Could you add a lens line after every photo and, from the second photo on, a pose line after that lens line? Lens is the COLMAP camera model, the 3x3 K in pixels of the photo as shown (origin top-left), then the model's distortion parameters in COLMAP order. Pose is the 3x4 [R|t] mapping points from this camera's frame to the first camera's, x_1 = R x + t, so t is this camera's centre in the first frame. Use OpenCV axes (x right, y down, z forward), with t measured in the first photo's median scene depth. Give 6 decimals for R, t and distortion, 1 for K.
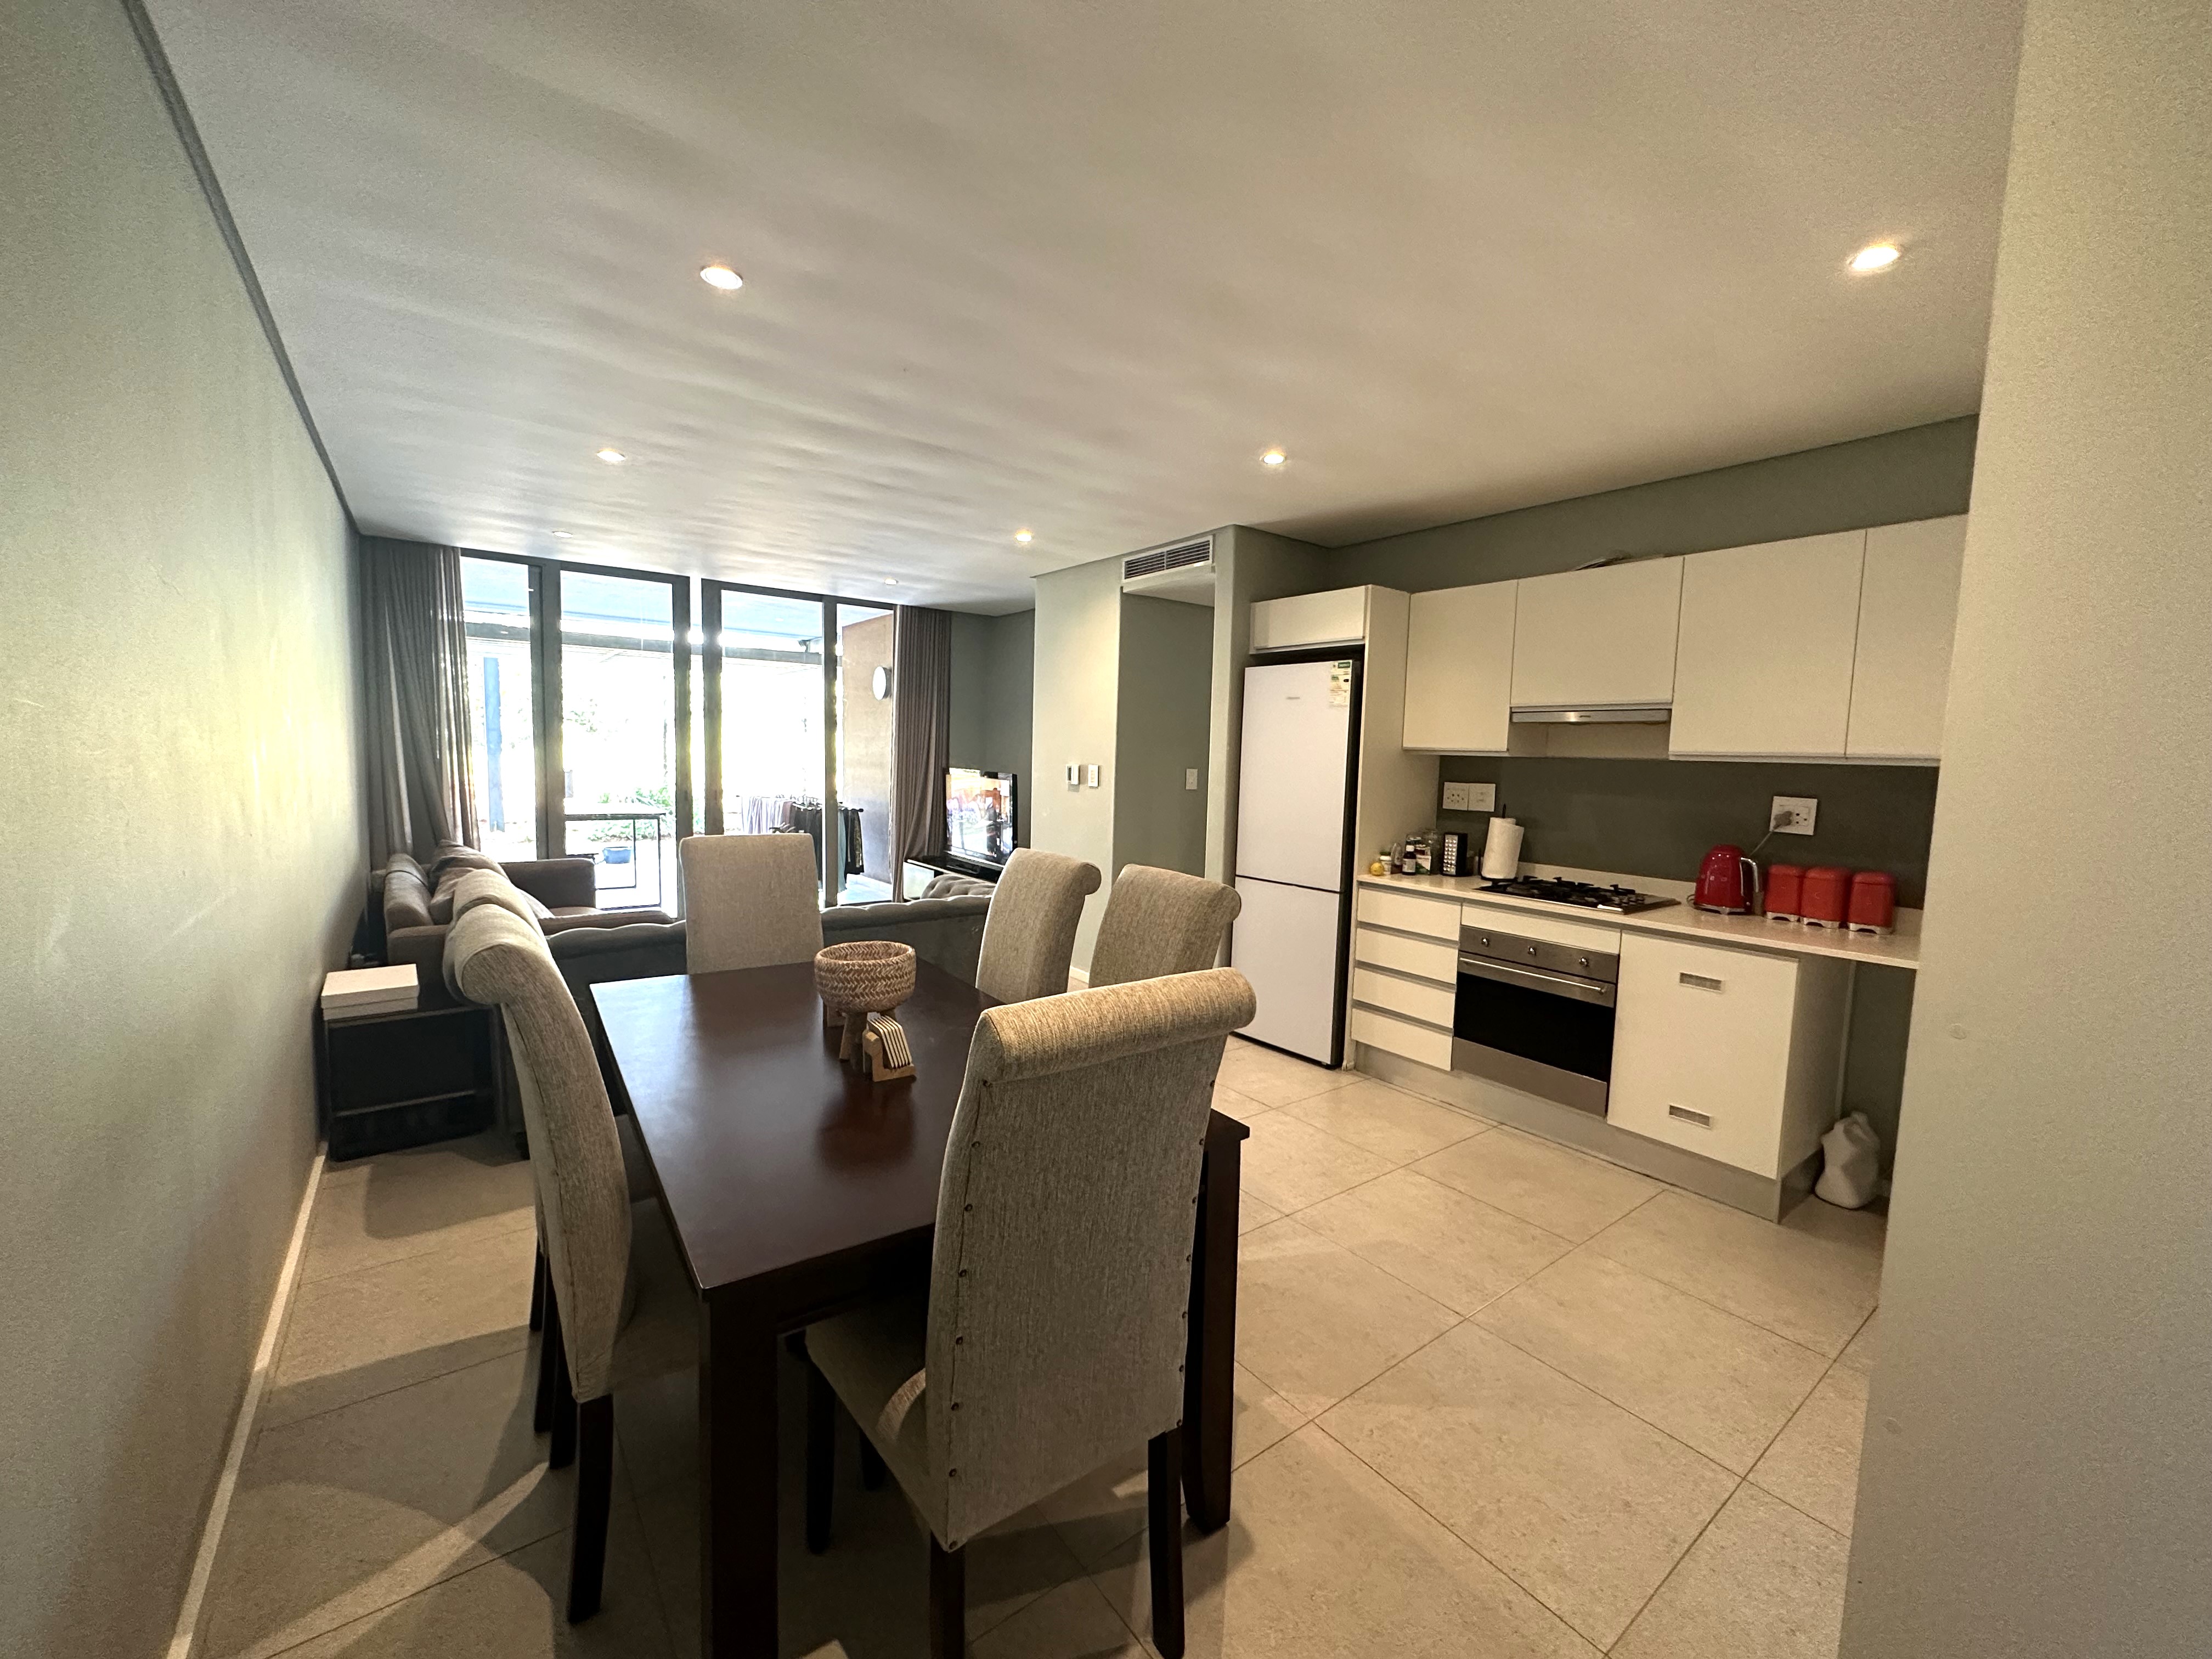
lens RADIAL K [[882.5, 0, 1109.1], [0, 882.5, 832.7], [0, 0, 1]] dist [-0.000236, 0.000397]
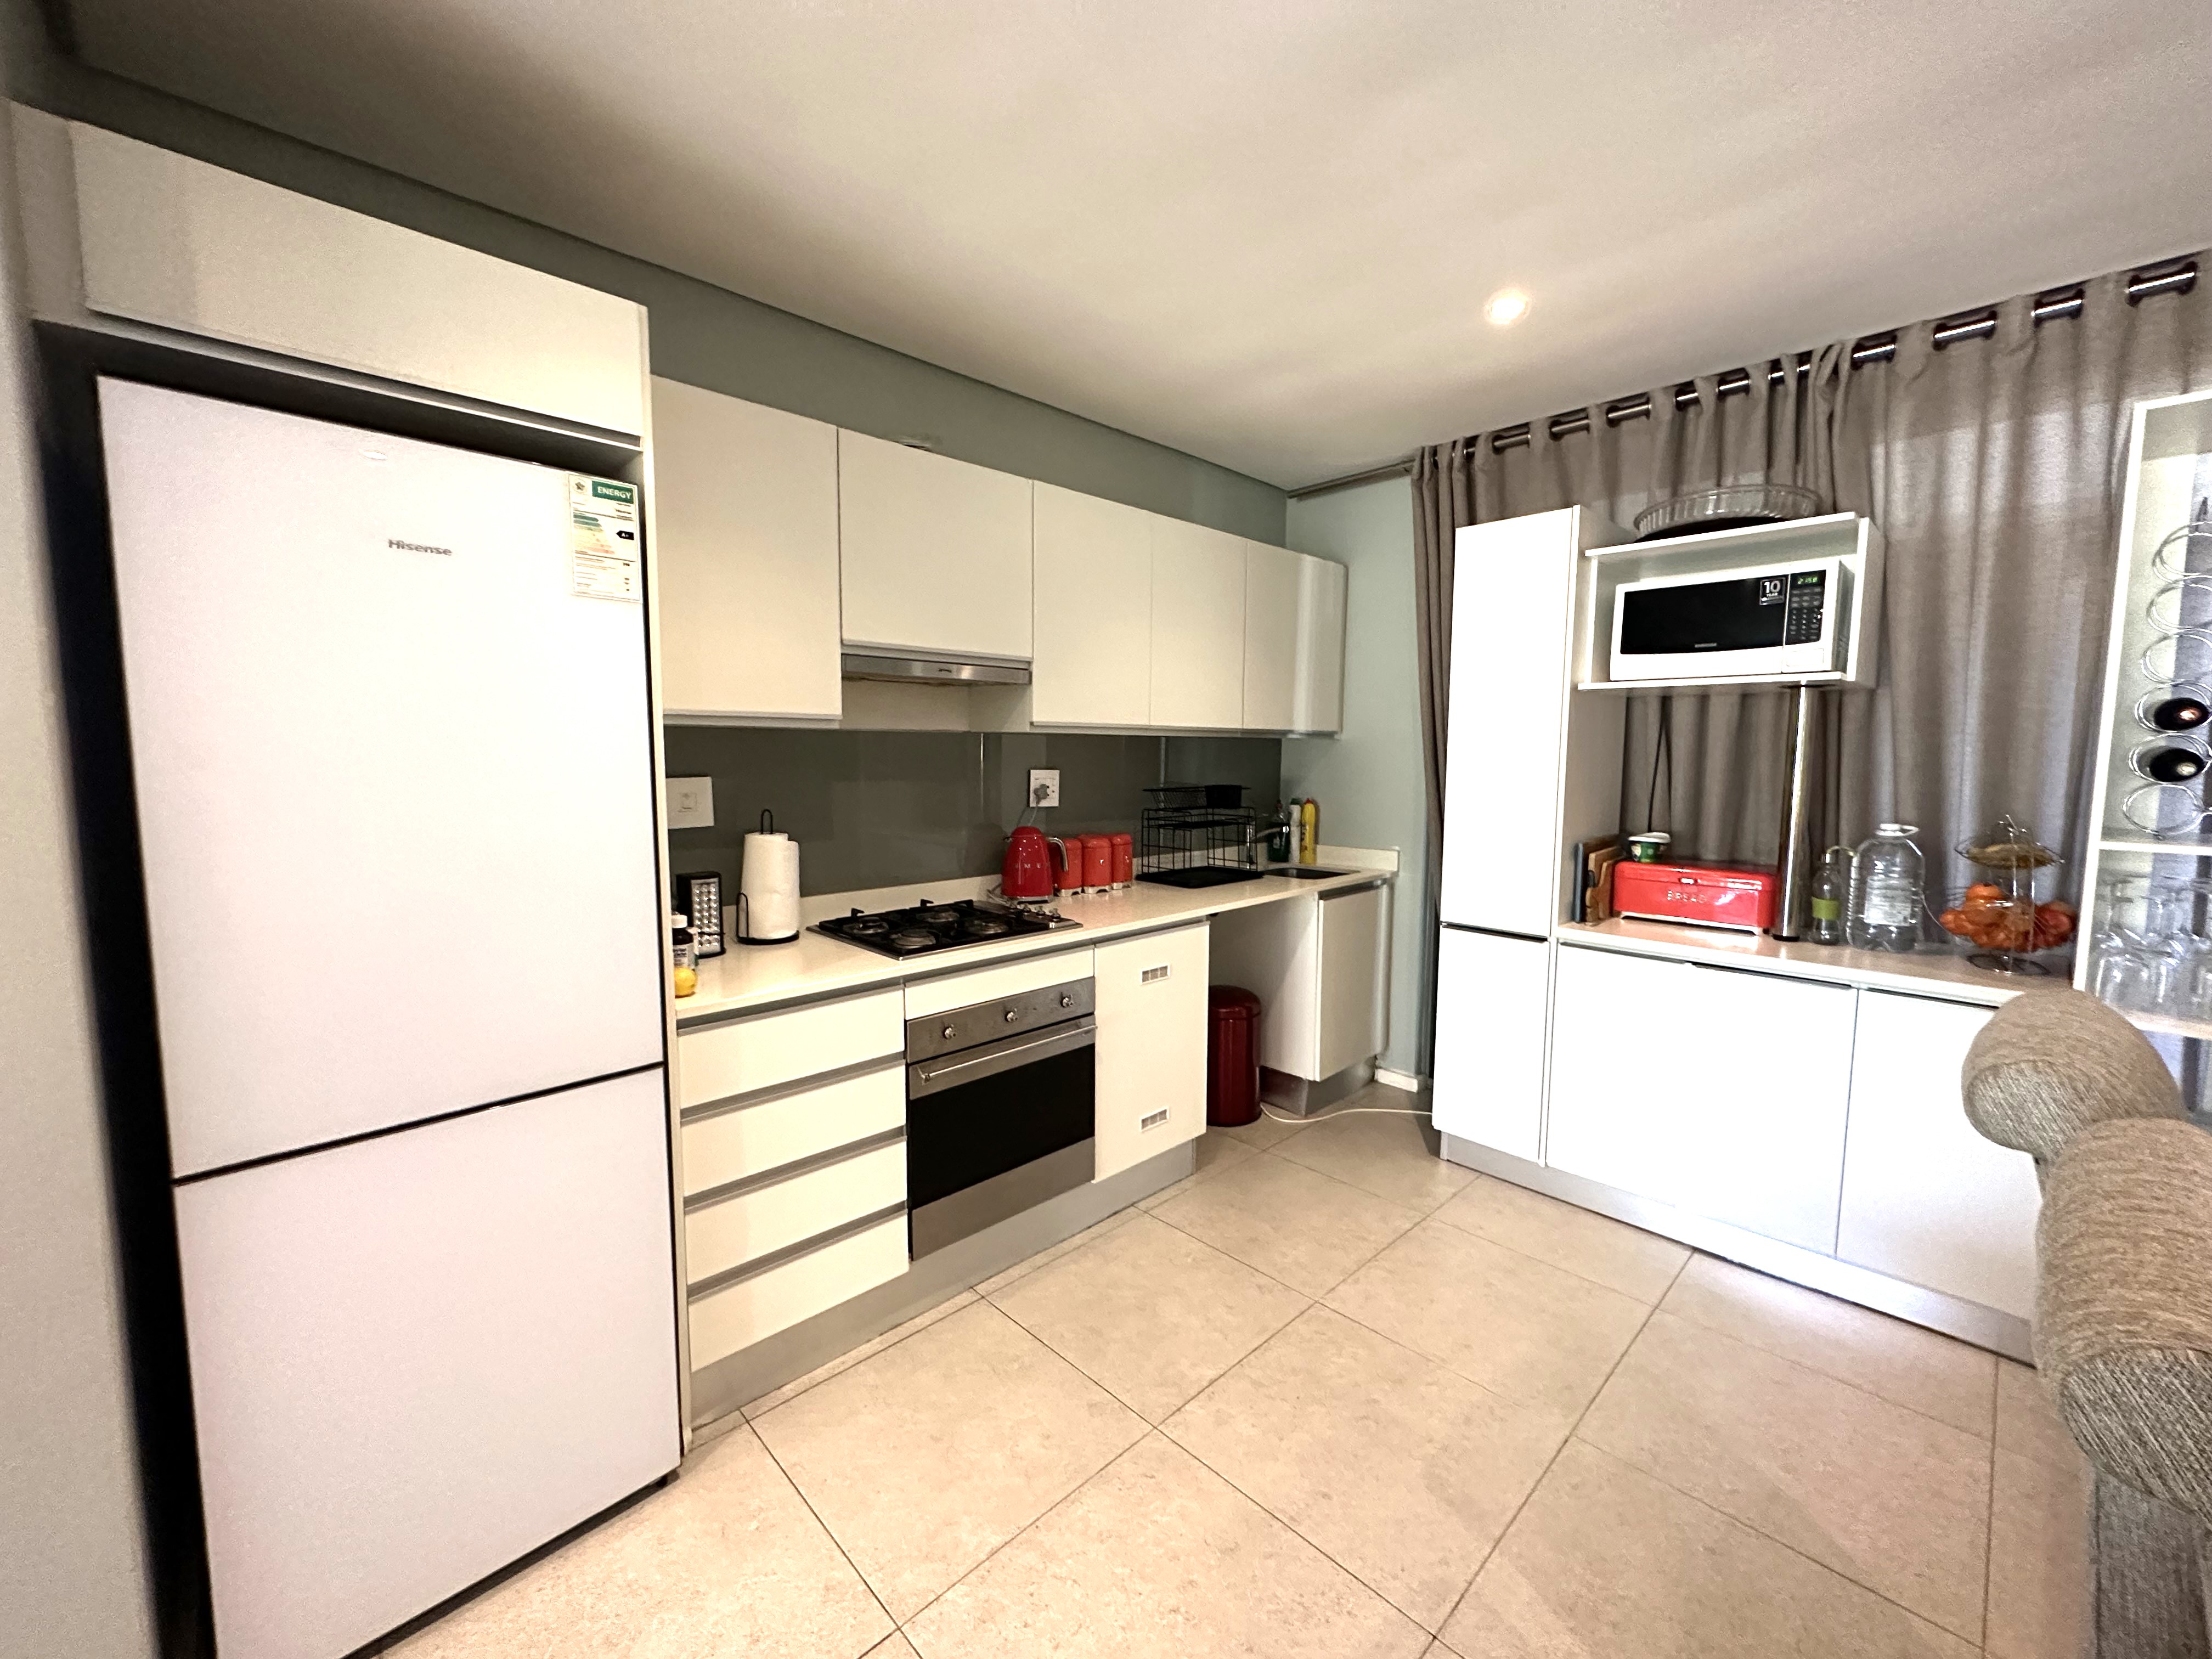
lens RADIAL K [[882.5, 0, 1106.3], [0, 882.5, 833.3], [0, 0, 1]] dist [-0.000236, 0.000397]
pose [[-0.118351, -0.123992, 0.985200, -0.159686], [0.084763, 0.987290, 0.134437, -0.078733], [-0.989347, 0.099419, -0.106337, 0.860335]]
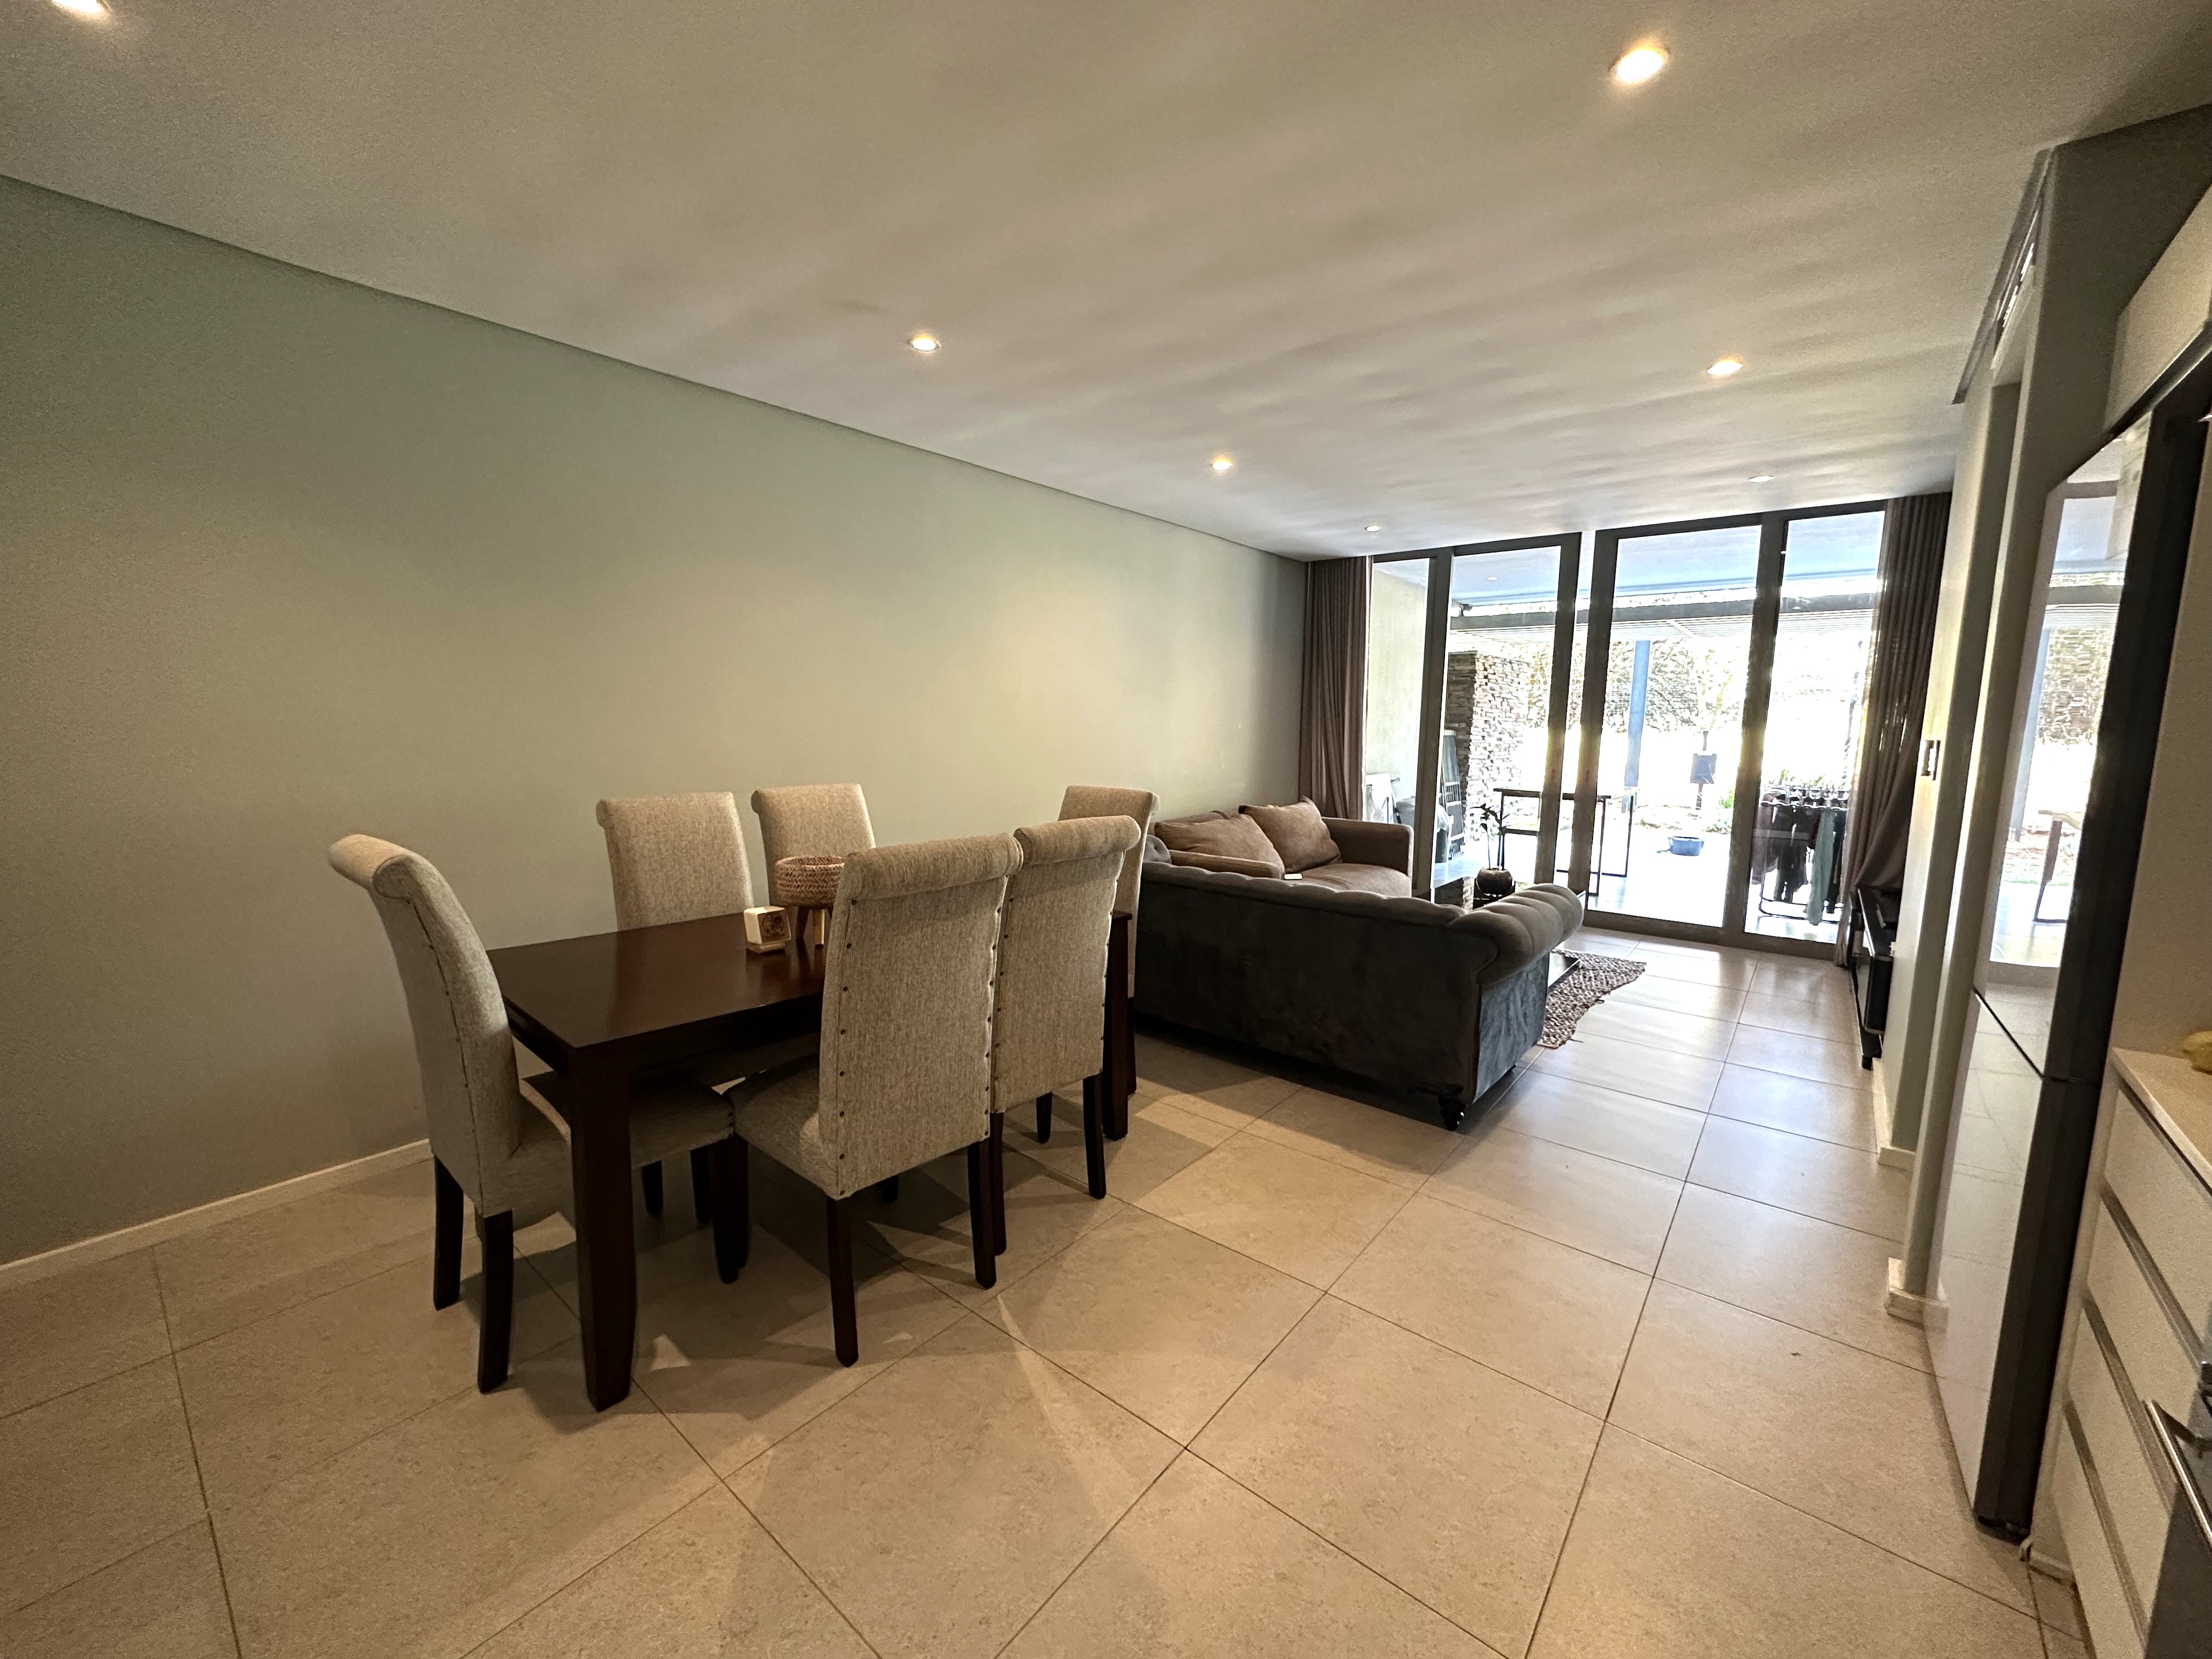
lens RADIAL K [[882.5, 0, 1104.4], [0, 882.5, 832.3], [0, 0, 1]] dist [-0.000236, 0.000397]
pose [[0.233315, 0.105470, -0.966664, 0.531621], [-0.093124, 0.991955, 0.085753, -0.028991], [0.967932, 0.070013, 0.241260, 0.551265]]
